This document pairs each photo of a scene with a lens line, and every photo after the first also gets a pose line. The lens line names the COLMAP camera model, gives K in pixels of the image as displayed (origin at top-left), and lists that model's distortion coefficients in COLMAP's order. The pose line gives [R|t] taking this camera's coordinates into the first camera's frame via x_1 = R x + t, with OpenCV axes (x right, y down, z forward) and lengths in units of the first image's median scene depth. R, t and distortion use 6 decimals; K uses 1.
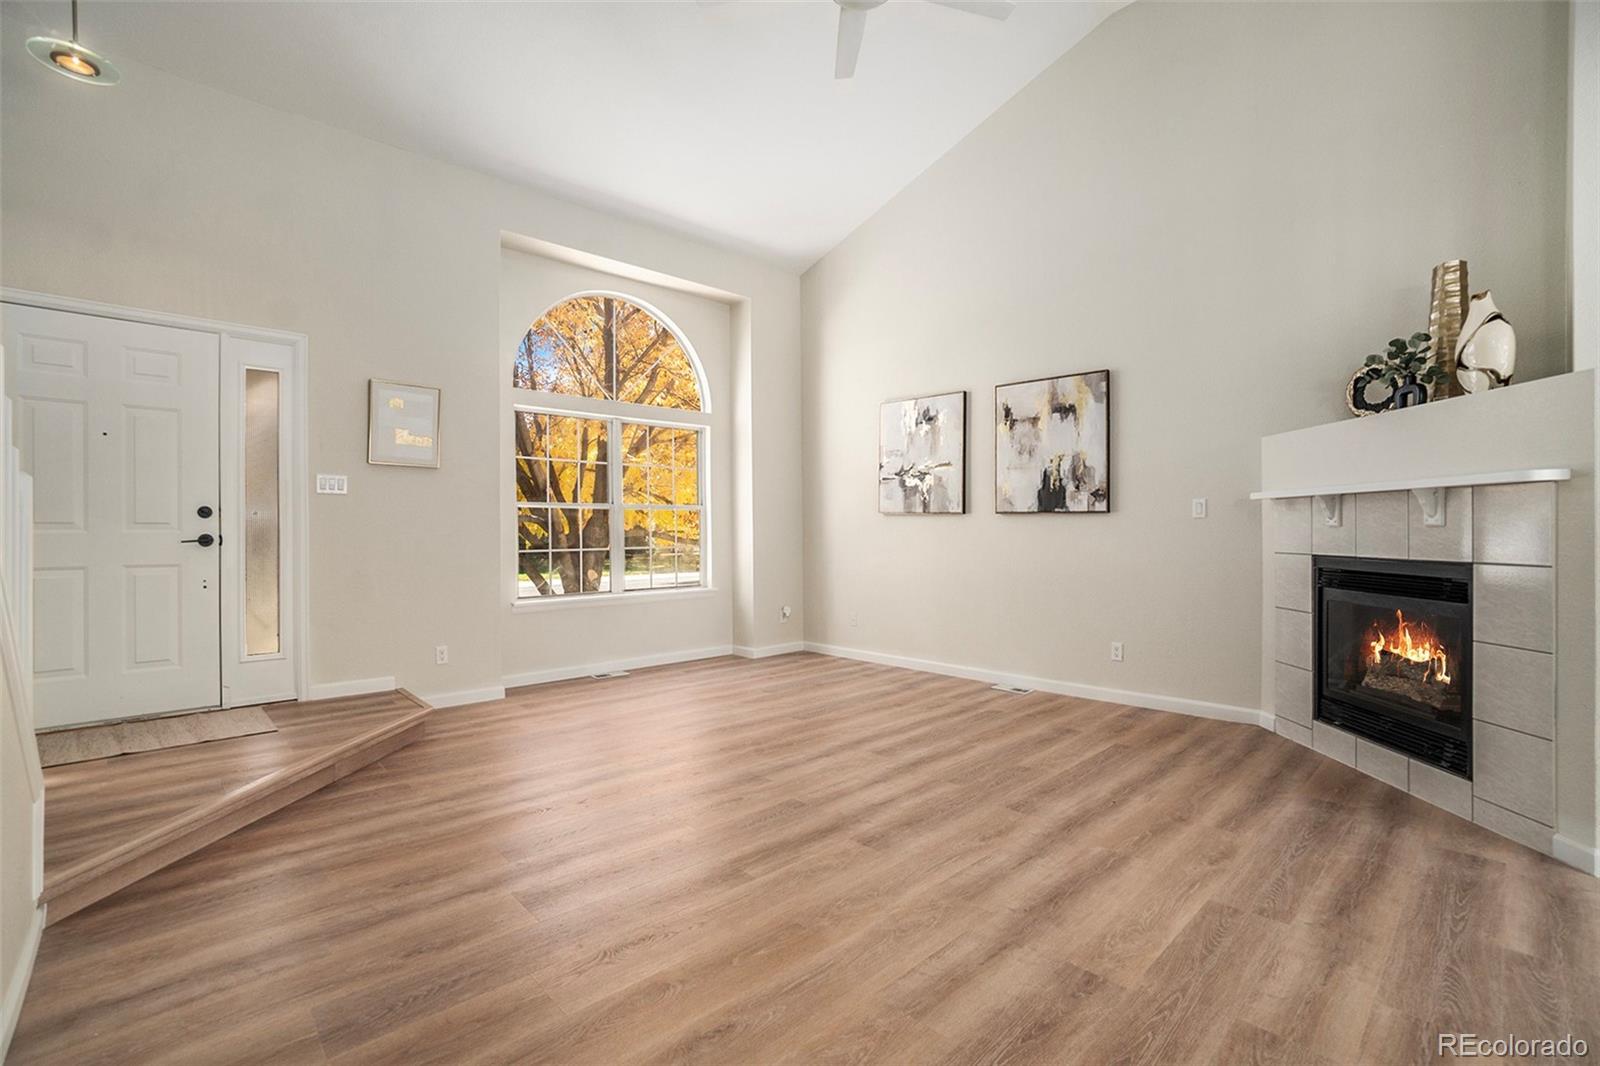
lens RADIAL K [[709.2, 0, 797.4], [0, 709.2, 527.2], [0, 0, 1]] dist [-0.037656, 0.006252]
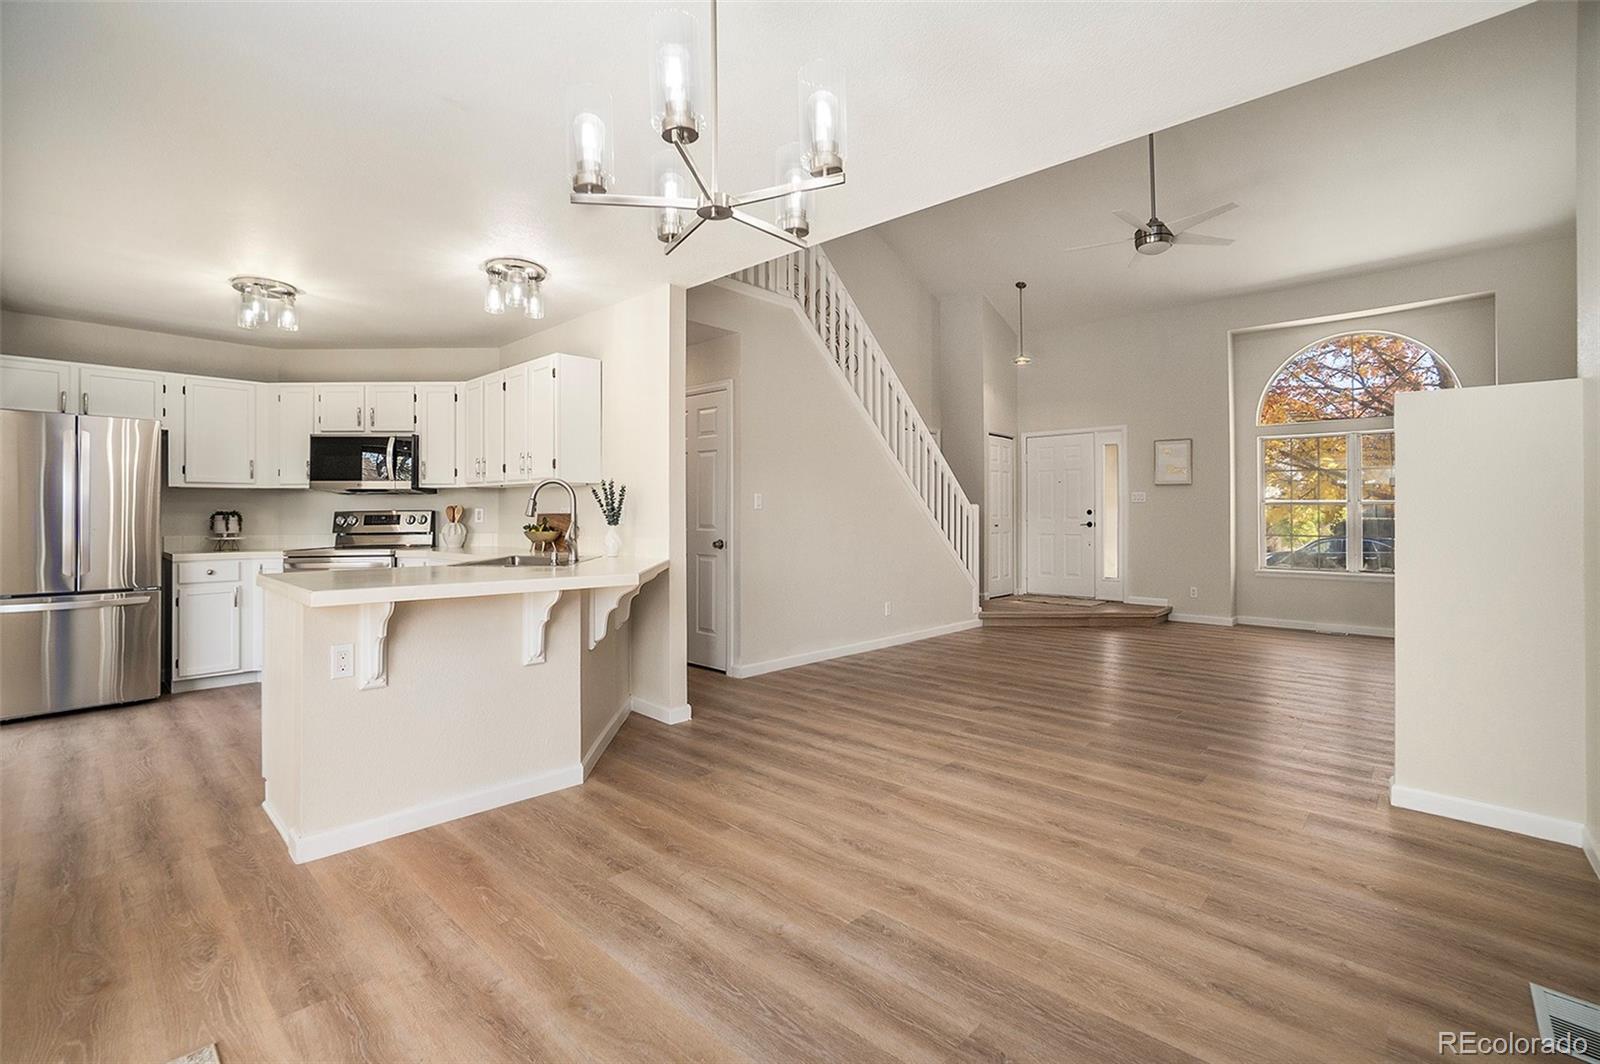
lens RADIAL K [[709.2, 0, 800.9], [0, 709.2, 524.4], [0, 0, 1]] dist [-0.037656, 0.006252]
pose [[0.062725, 0.018807, -0.997854, 1.409808], [0.002939, 0.999815, 0.019029, -0.017882], [0.998027, -0.004127, 0.062658, -0.128309]]
